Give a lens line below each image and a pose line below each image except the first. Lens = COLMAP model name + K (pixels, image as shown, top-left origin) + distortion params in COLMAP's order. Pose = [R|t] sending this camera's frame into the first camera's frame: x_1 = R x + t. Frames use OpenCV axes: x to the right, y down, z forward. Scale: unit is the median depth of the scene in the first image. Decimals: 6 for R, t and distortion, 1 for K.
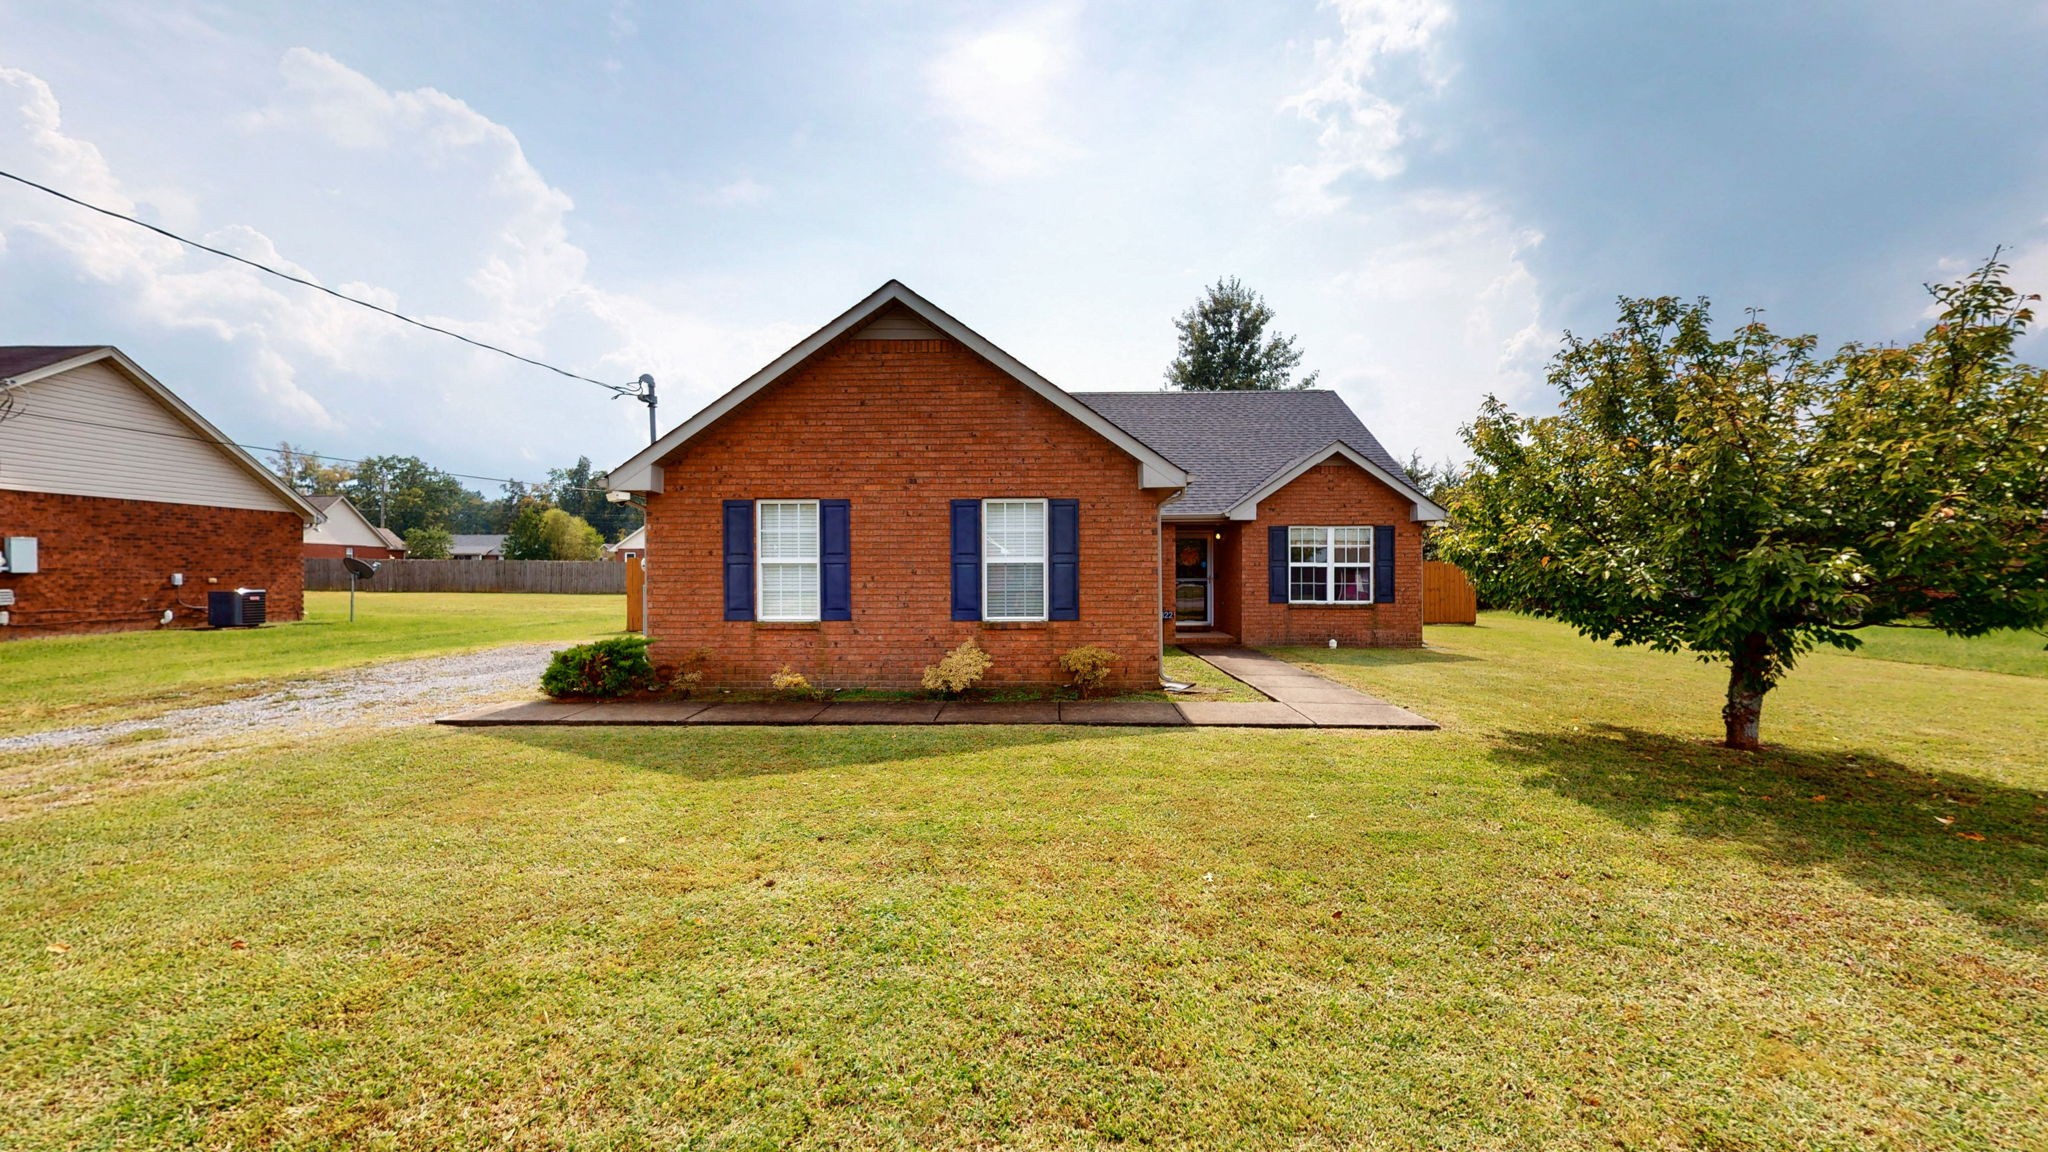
lens RADIAL K [[794.9, 0, 1034.2], [0, 794.9, 580.4], [0, 0, 1]] dist [0.000473, -0.000387]
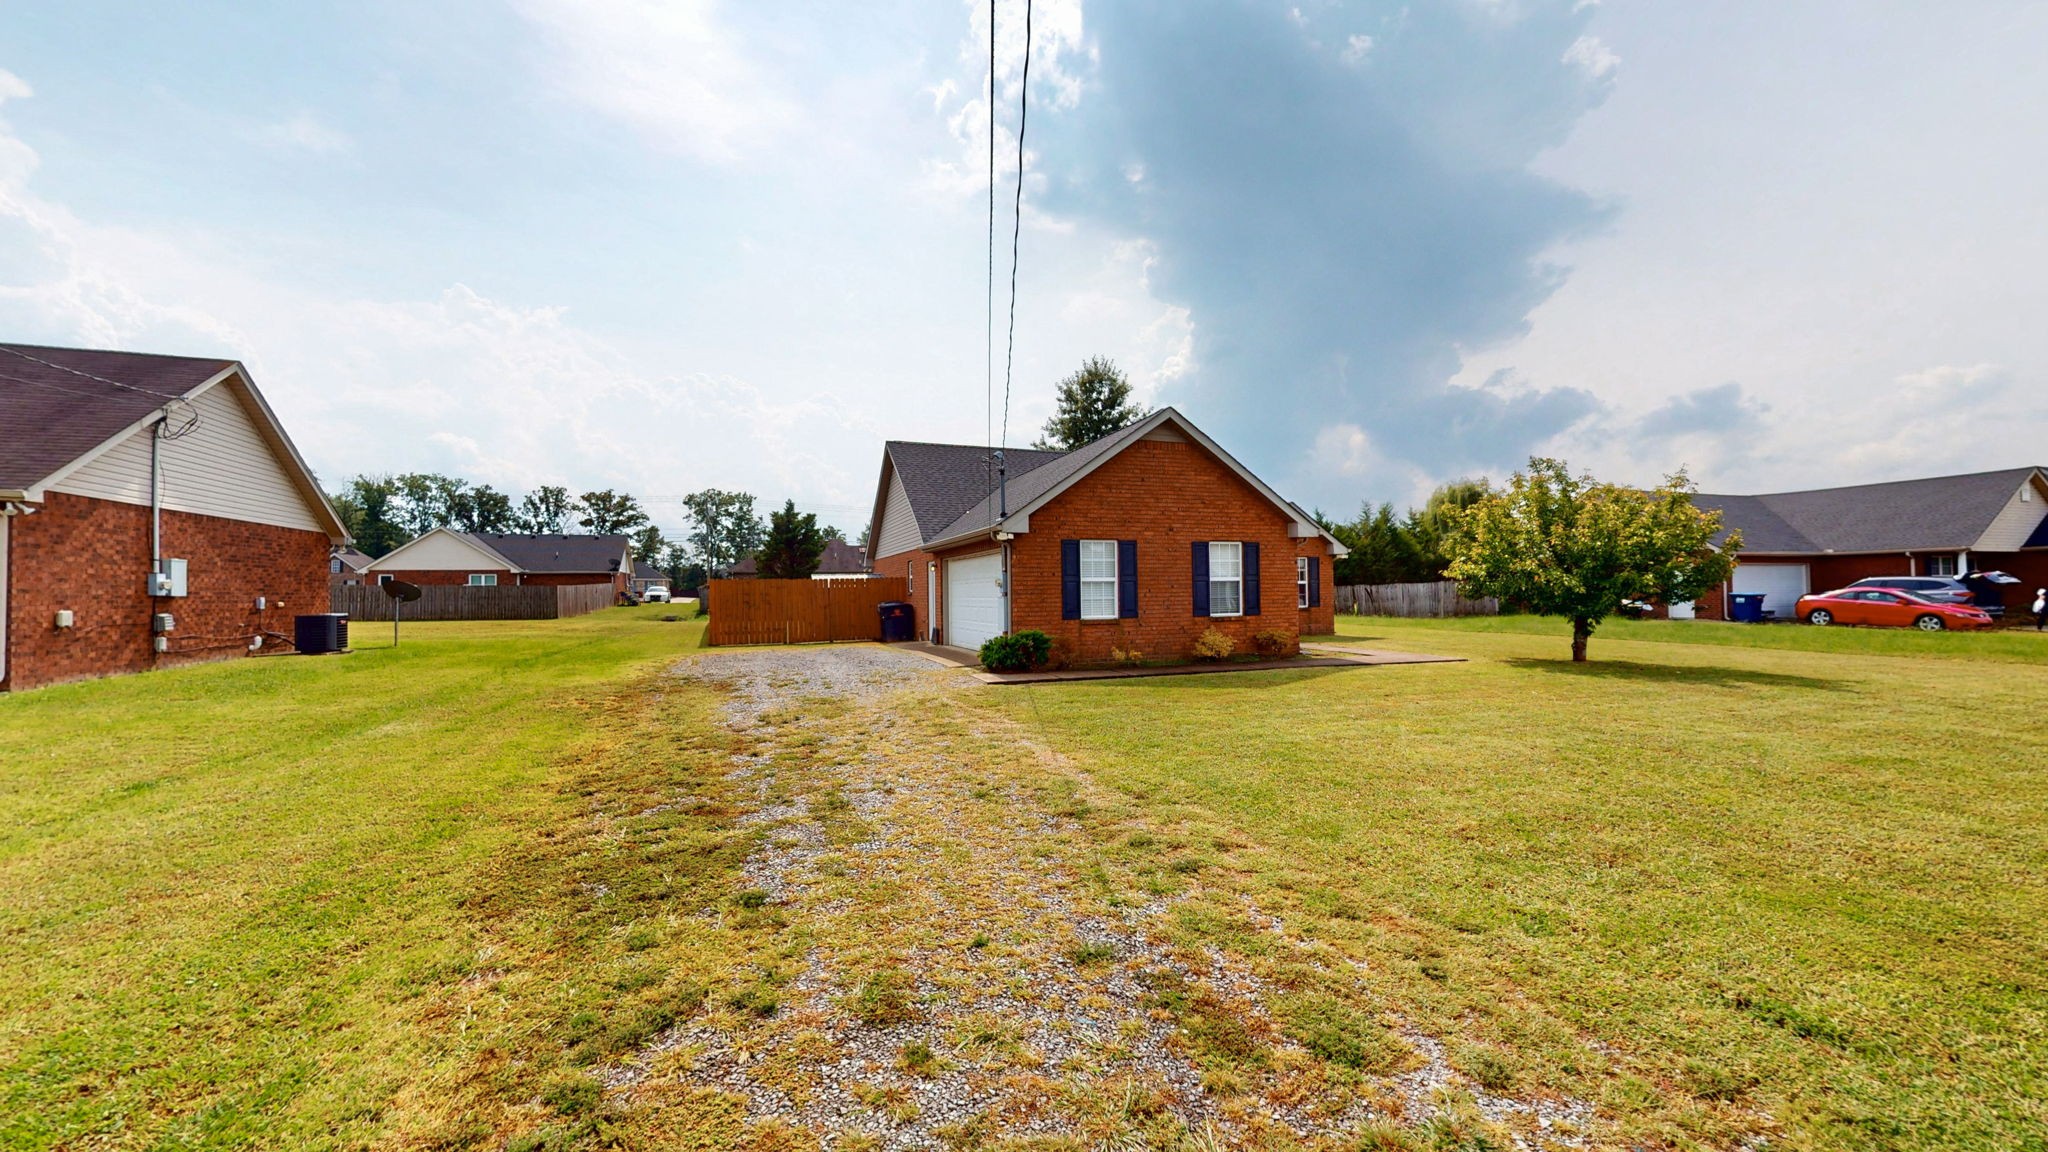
lens RADIAL K [[794.9, 0, 1034.2], [0, 794.9, 580.4], [0, 0, 1]] dist [0.000473, -0.000387]
pose [[0.931694, -0.002975, 0.363232, -0.987413], [0.013579, 0.999553, -0.026644, 0.015968], [-0.362990, 0.029756, 0.931318, -0.386740]]
